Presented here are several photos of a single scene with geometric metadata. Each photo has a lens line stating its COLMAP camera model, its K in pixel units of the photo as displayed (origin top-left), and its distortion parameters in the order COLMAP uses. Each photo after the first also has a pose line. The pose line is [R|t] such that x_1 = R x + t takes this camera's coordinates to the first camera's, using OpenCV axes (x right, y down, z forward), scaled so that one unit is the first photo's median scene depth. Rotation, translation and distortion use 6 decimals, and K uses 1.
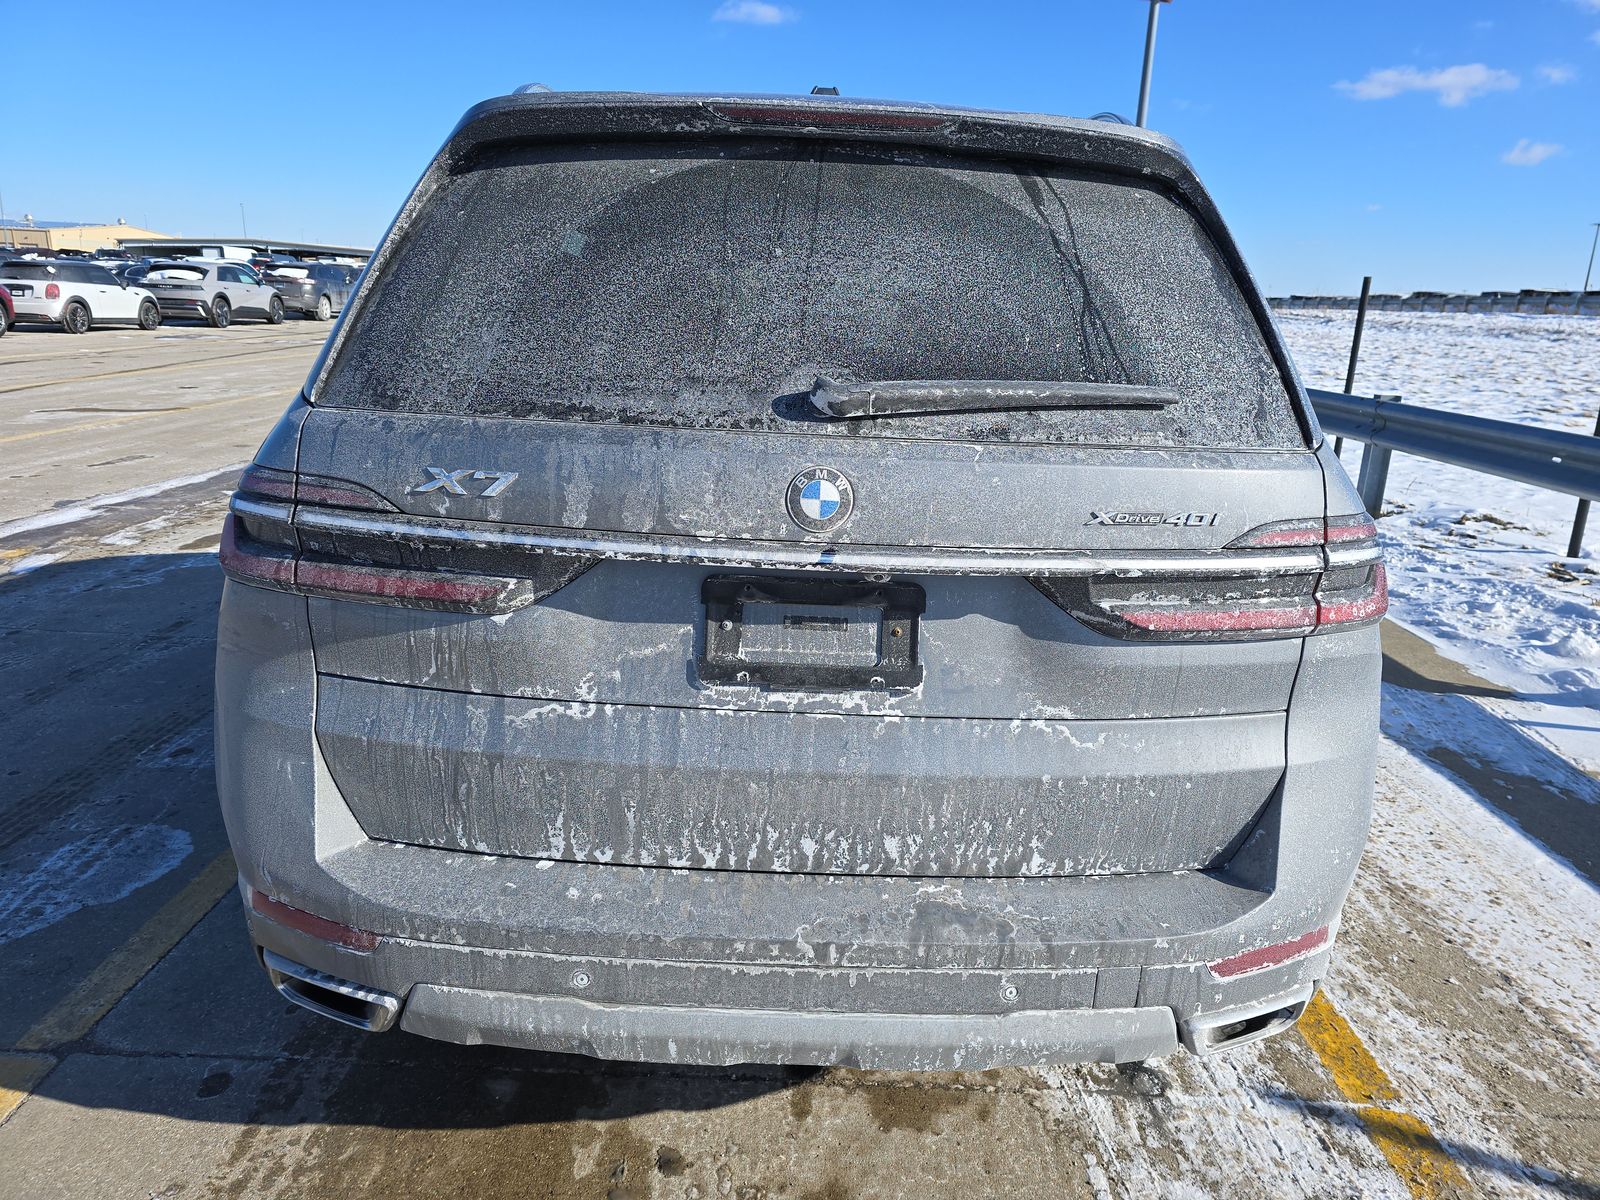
lens RADIAL K [[1063.5, 0, 803.4], [0, 1063.5, 606.4], [0, 0, 1]] dist [0.058715, -0.044159]
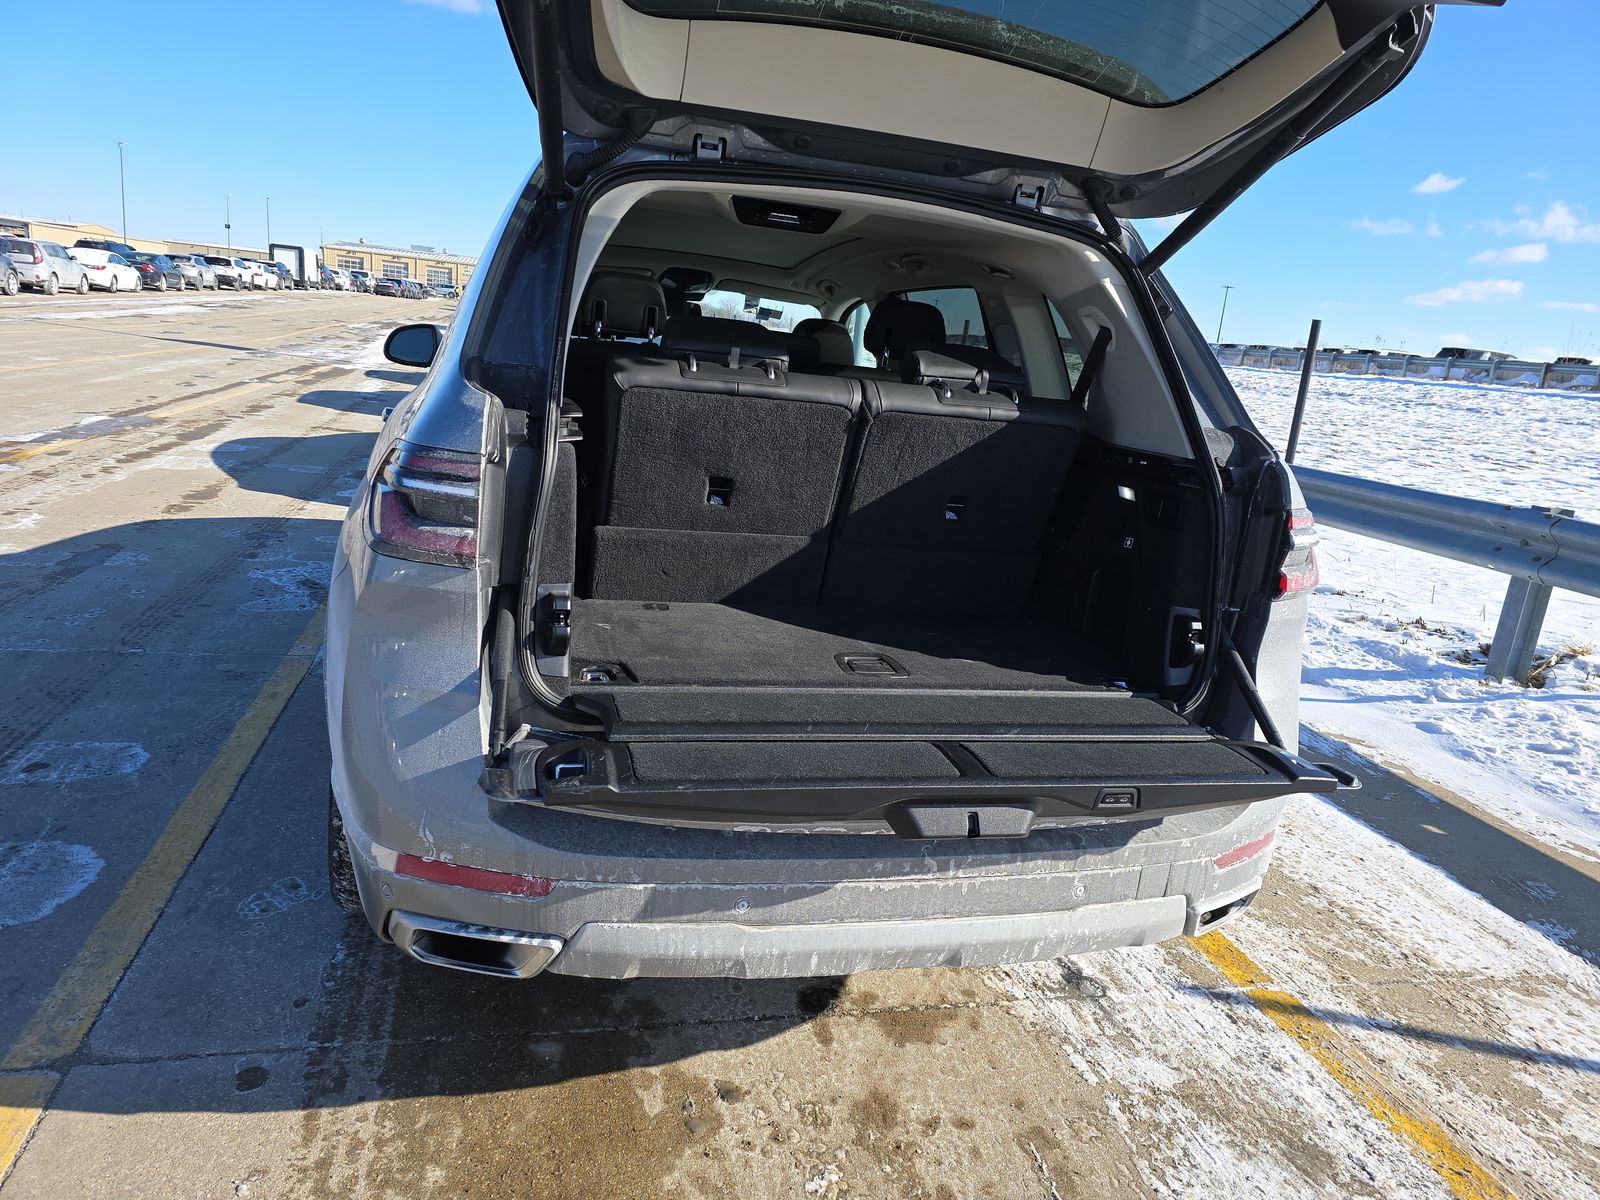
lens RADIAL K [[1064.1, 0, 795.8], [0, 1064.1, 607.1], [0, 0, 1]] dist [0.077675, -0.061166]
pose [[0.967207, -0.007434, 0.253880, -0.318801], [0.011269, 0.999843, -0.013654, 0.033916], [-0.253739, 0.016068, 0.967139, -0.087624]]
